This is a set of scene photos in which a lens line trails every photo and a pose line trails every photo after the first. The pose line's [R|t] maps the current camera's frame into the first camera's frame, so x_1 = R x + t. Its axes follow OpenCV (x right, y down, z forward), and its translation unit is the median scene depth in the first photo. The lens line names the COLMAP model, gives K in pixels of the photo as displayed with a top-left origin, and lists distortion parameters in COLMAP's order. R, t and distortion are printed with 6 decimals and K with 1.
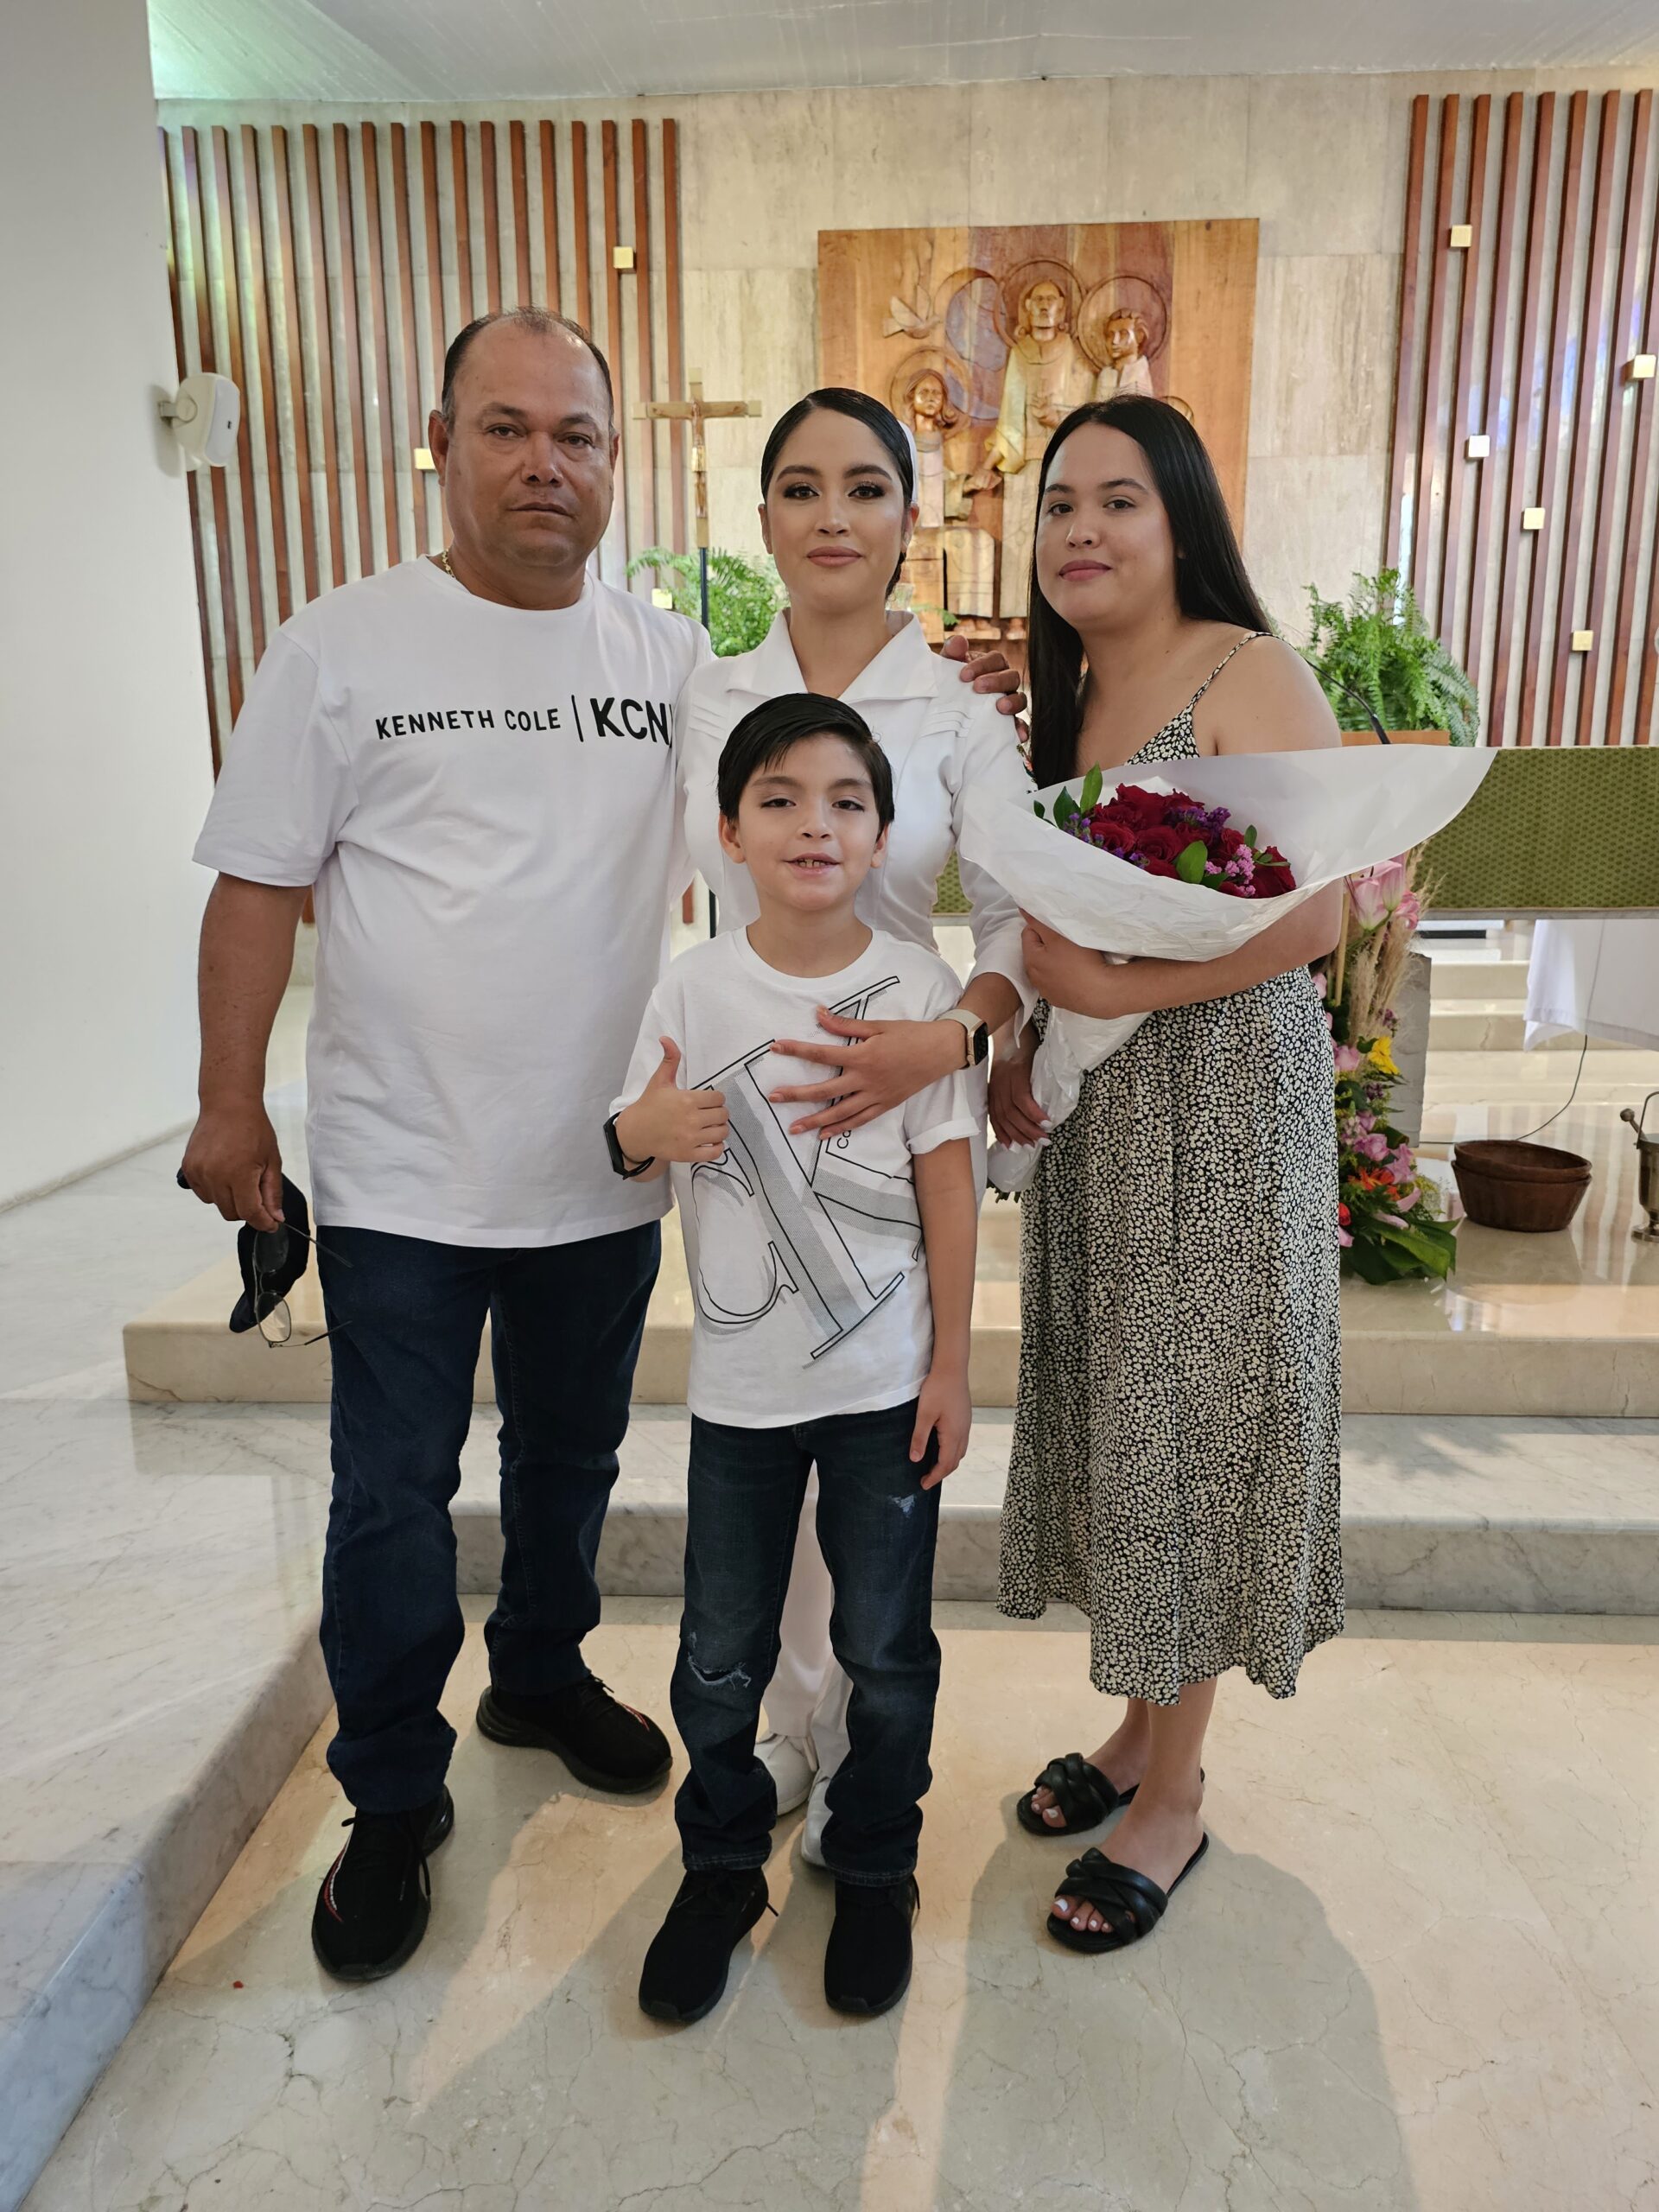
lens RADIAL K [[1492.6, 0, 818.9], [0, 1492.6, 1114.0], [0, 0, 1]] dist [0.036759, -0.028461]
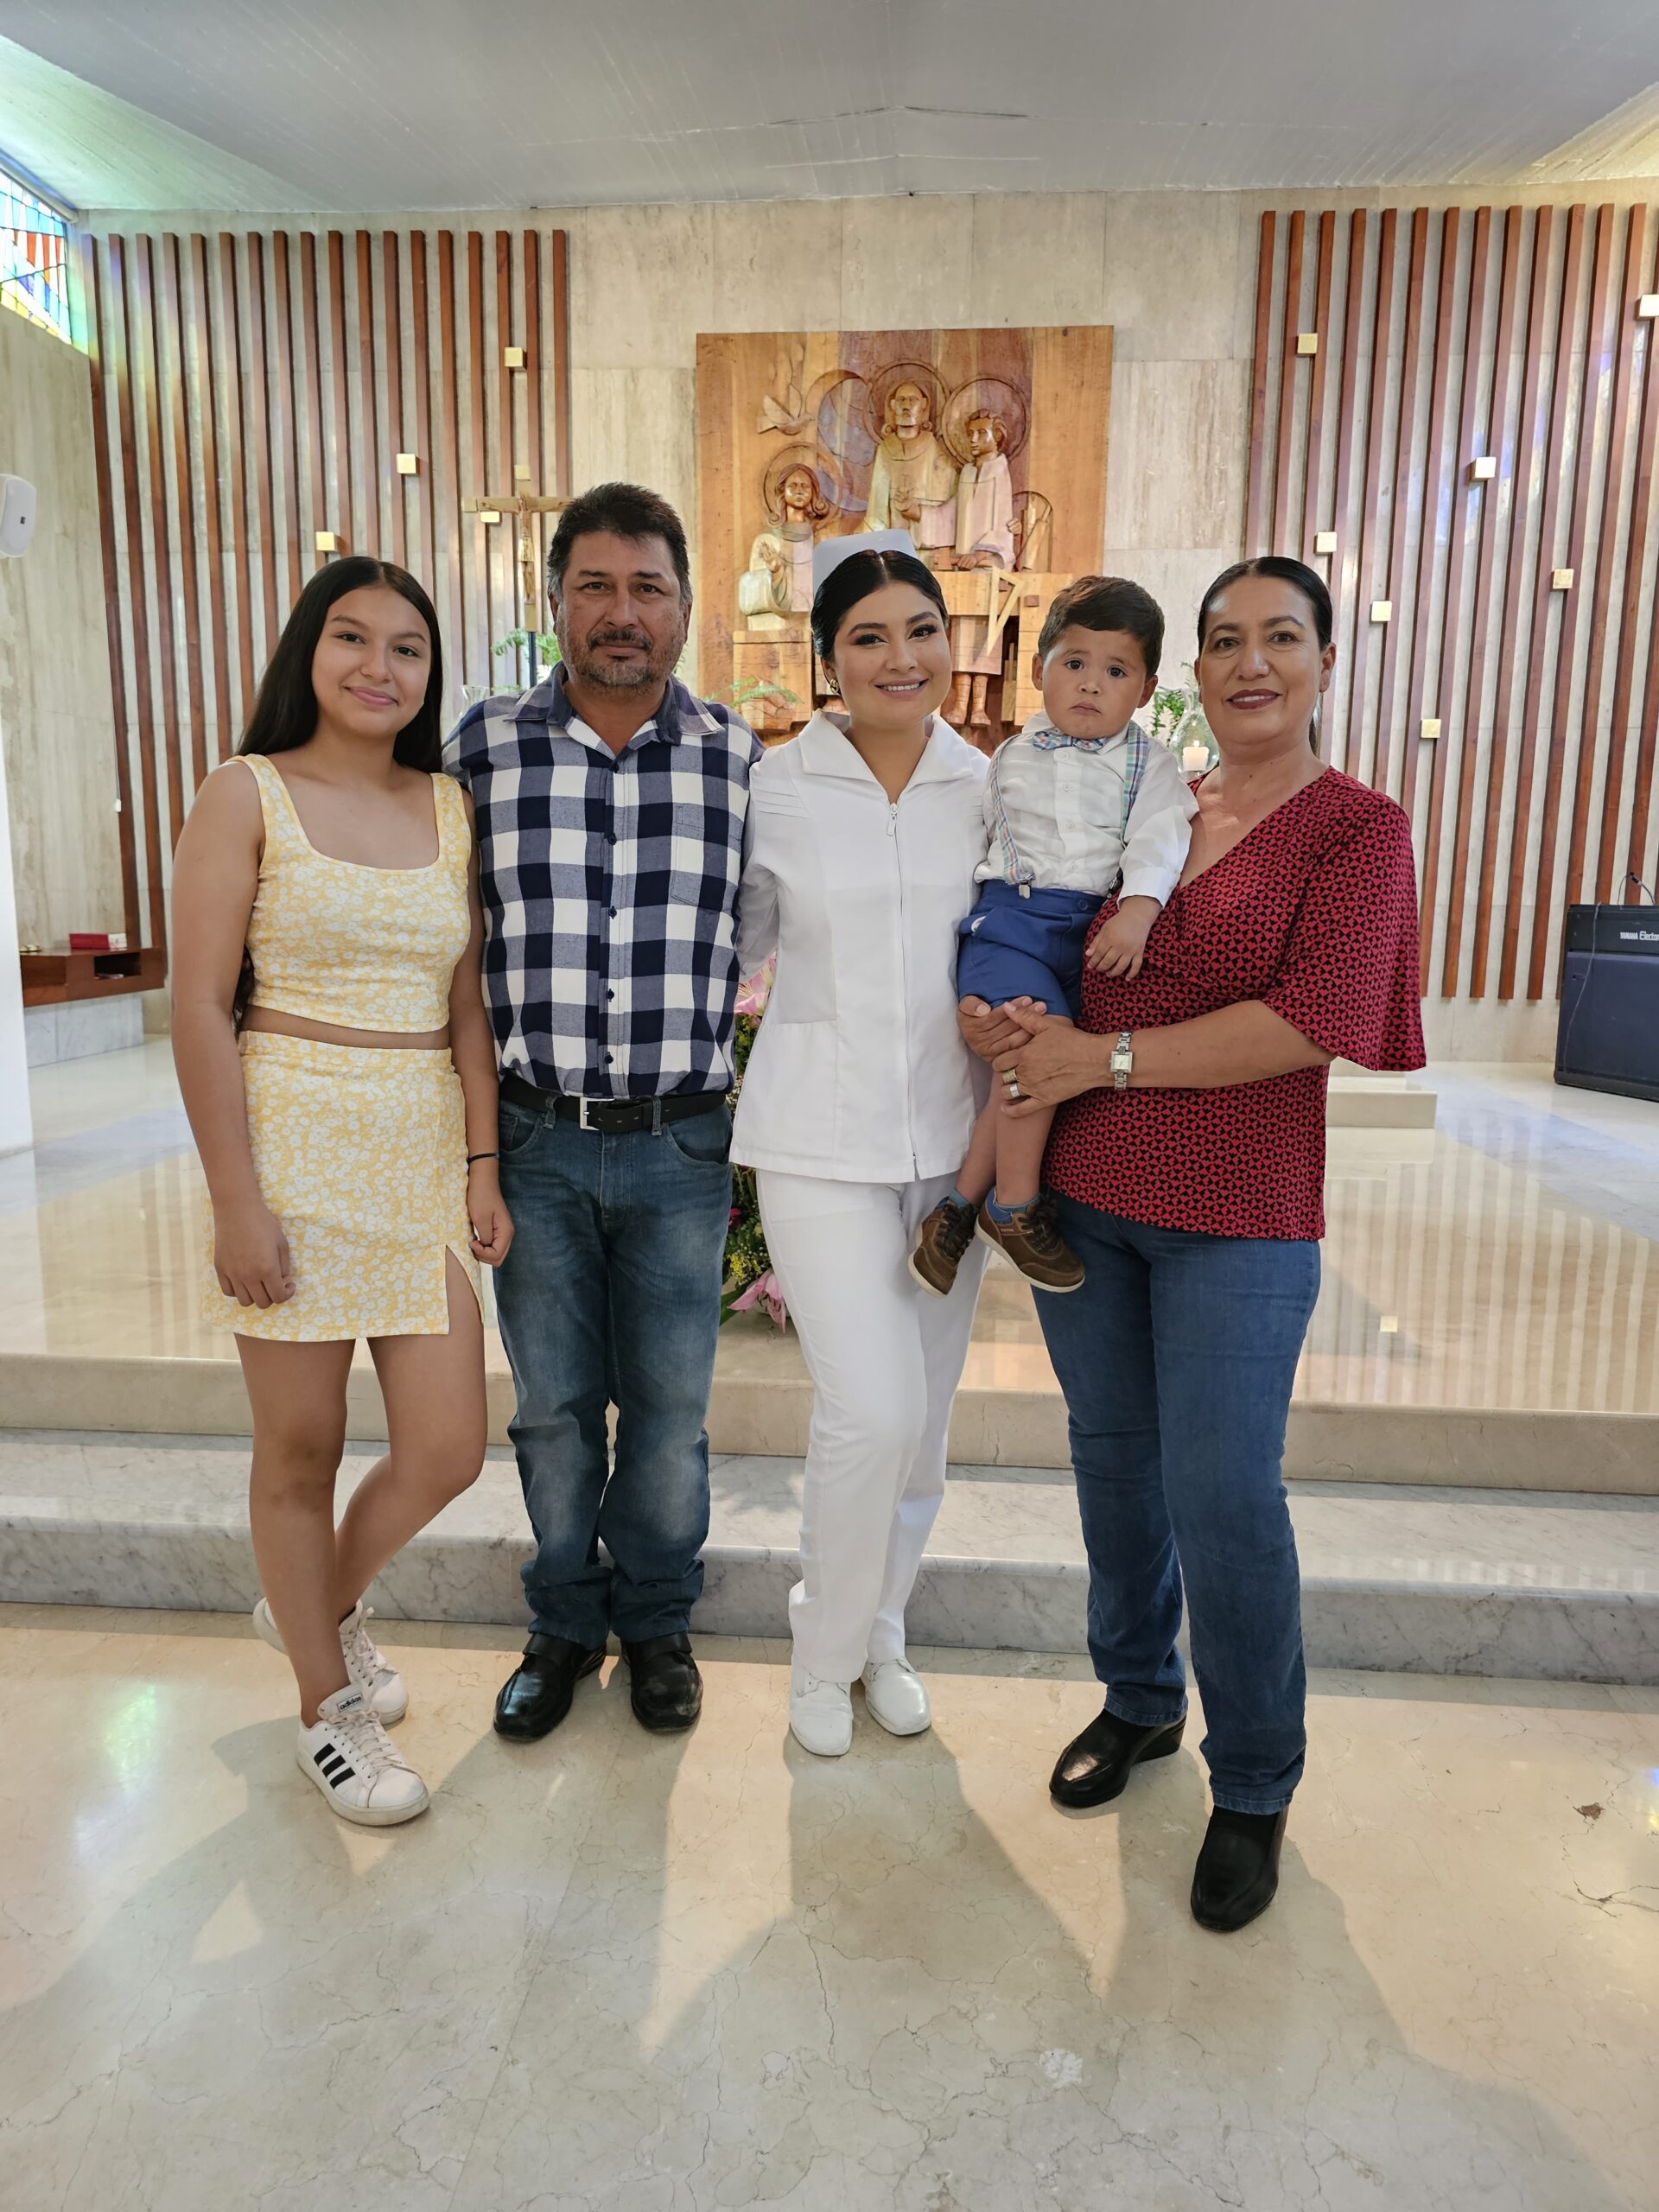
lens RADIAL K [[1492.6, 0, 828.5], [0, 1492.6, 1112.3], [0, 0, 1]] dist [0.036759, -0.028461]
pose [[0.999180, 0.023182, -0.033203, 0.139416], [-0.024487, 0.998920, -0.039476, -0.002324], [0.032252, 0.040256, 0.998669, -0.027596]]
